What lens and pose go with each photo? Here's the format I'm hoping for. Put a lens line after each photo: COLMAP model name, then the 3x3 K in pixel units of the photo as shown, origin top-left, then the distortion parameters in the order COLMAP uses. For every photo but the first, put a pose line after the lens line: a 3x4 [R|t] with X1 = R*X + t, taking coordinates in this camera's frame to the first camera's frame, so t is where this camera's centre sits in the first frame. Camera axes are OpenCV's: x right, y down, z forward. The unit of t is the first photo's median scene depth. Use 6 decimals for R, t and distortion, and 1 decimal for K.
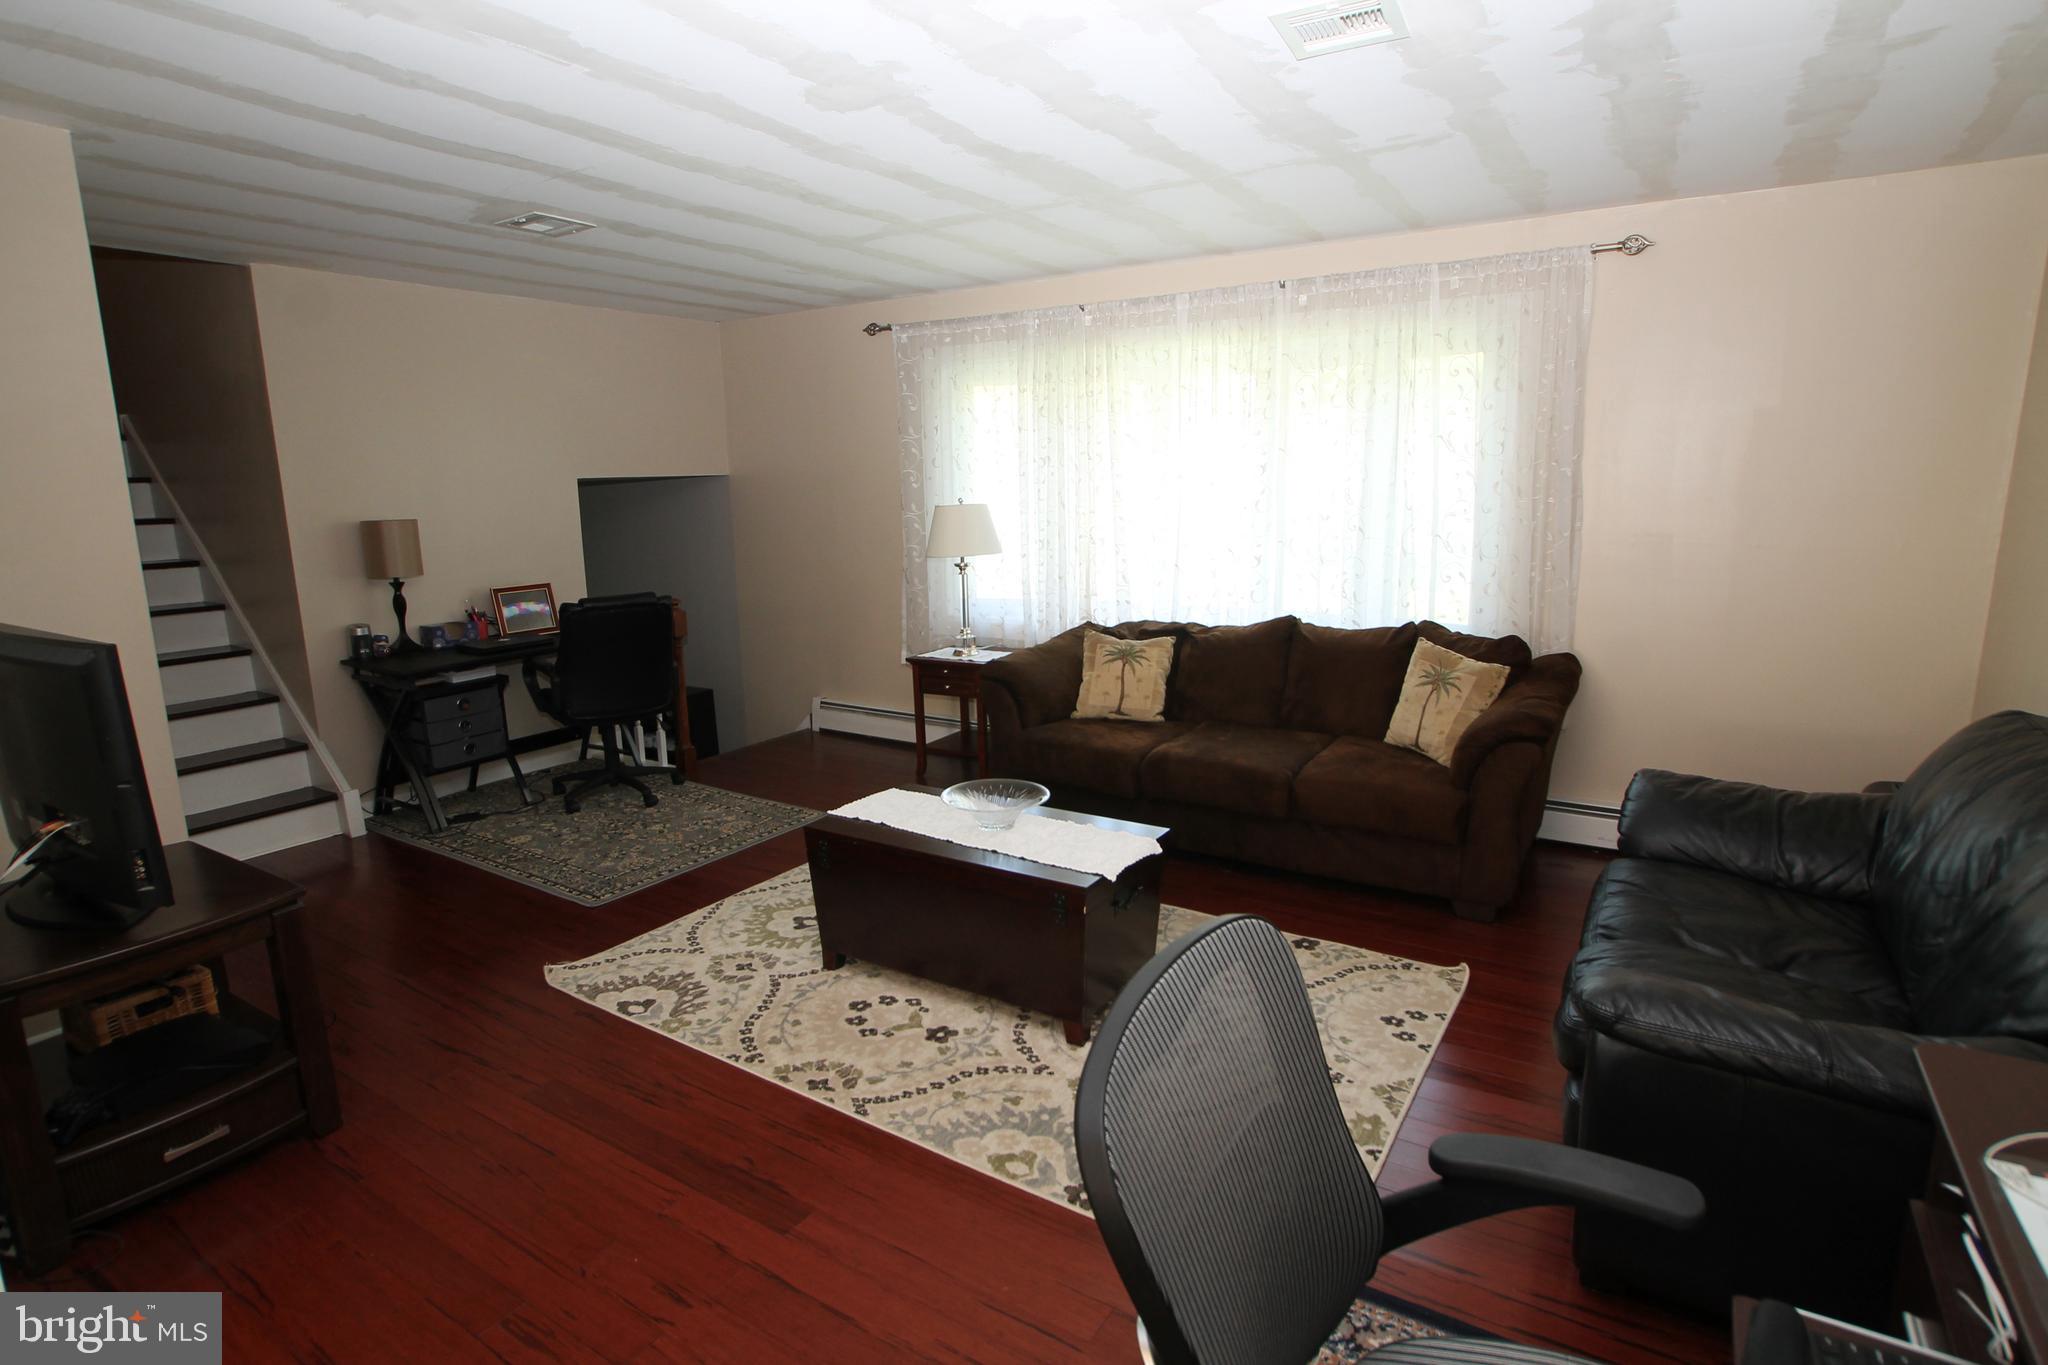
lens RADIAL K [[1045.3, 0, 1034.7], [0, 1045.3, 688.0], [0, 0, 1]] dist [-0.082275, 0.044549]
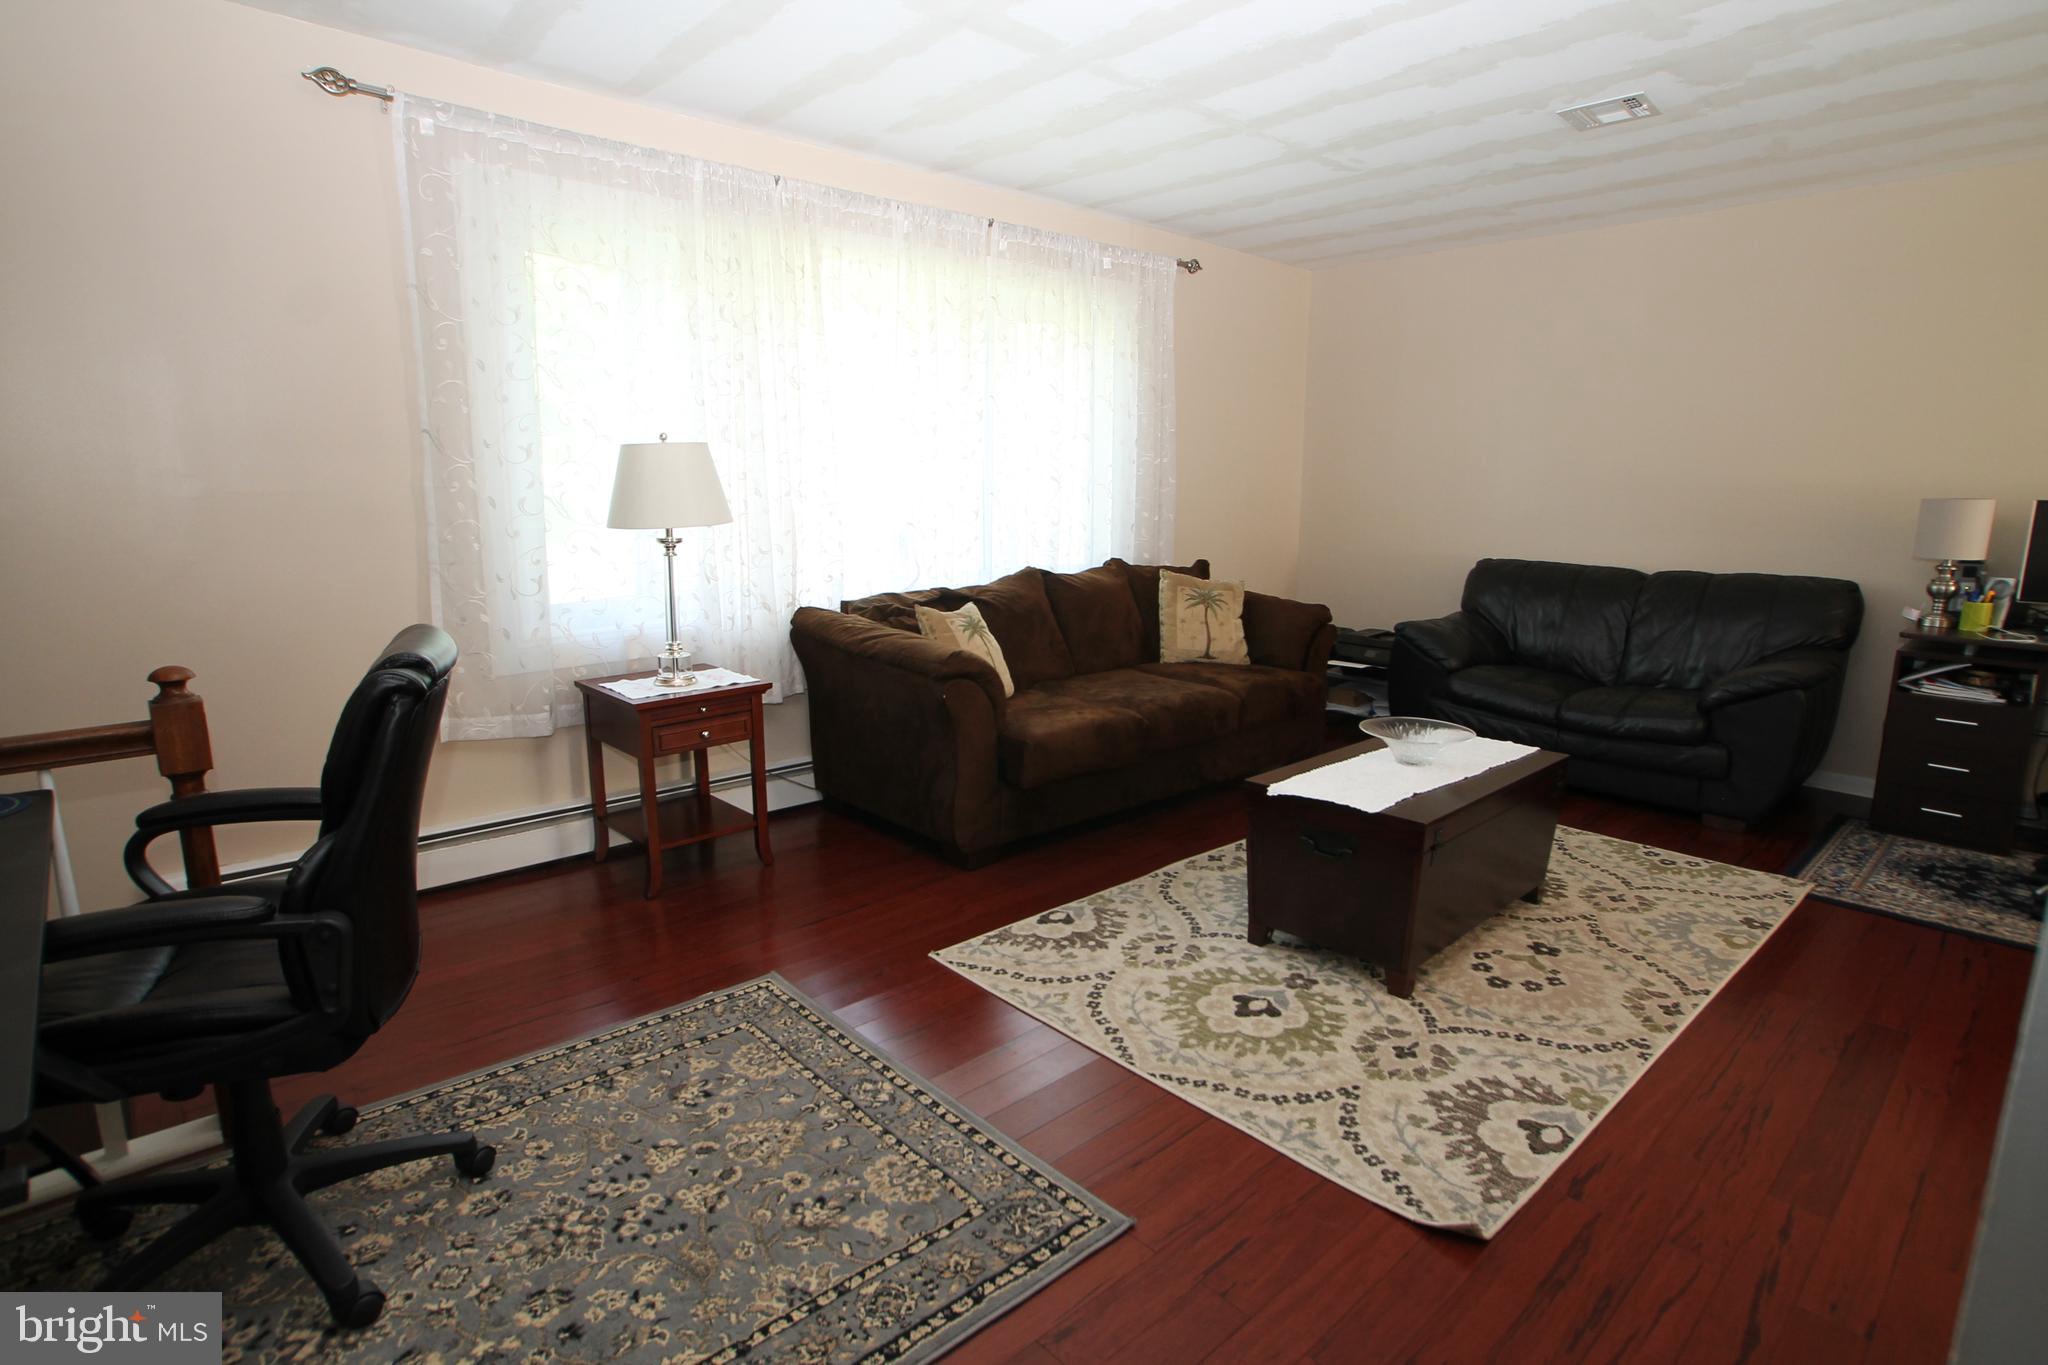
lens RADIAL K [[1045.3, 0, 1034.7], [0, 1045.3, 688.0], [0, 0, 1]] dist [-0.082275, 0.044549]
pose [[0.262298, -0.169422, 0.949998, -0.795494], [0.182216, 0.975453, 0.123651, -0.089194], [-0.947627, 0.140671, 0.286731, 0.815416]]
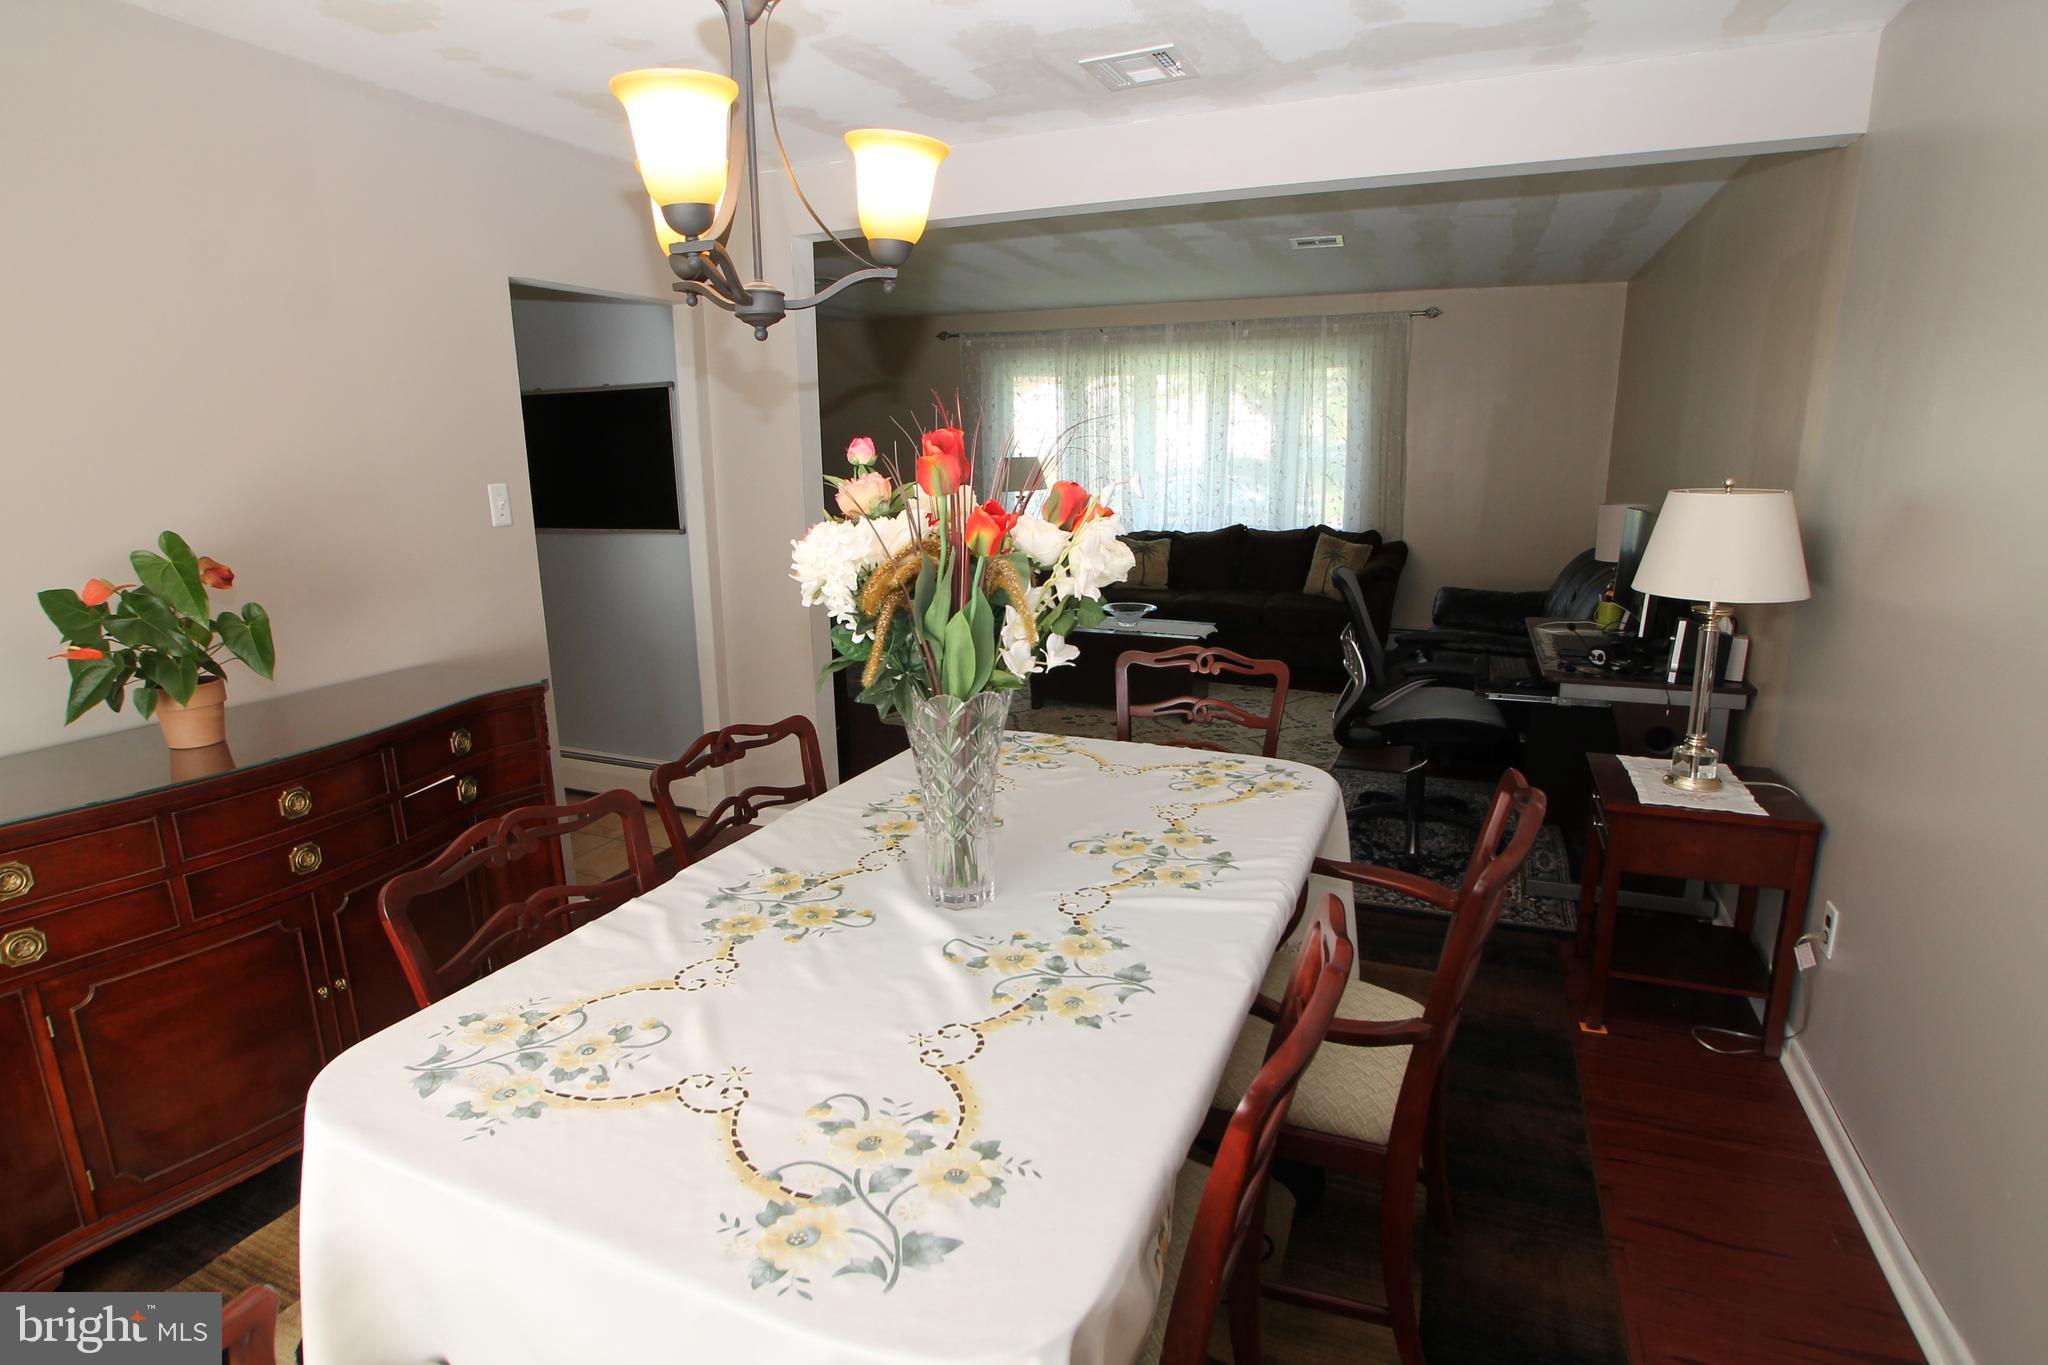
lens RADIAL K [[1045.3, 0, 1034.7], [0, 1045.3, 688.0], [0, 0, 1]] dist [-0.082275, 0.044549]
pose [[0.984331, -0.035222, 0.172775, -0.415095], [0.029220, 0.998882, 0.037164, 0.134033], [-0.173890, -0.031533, 0.984260, -0.649472]]
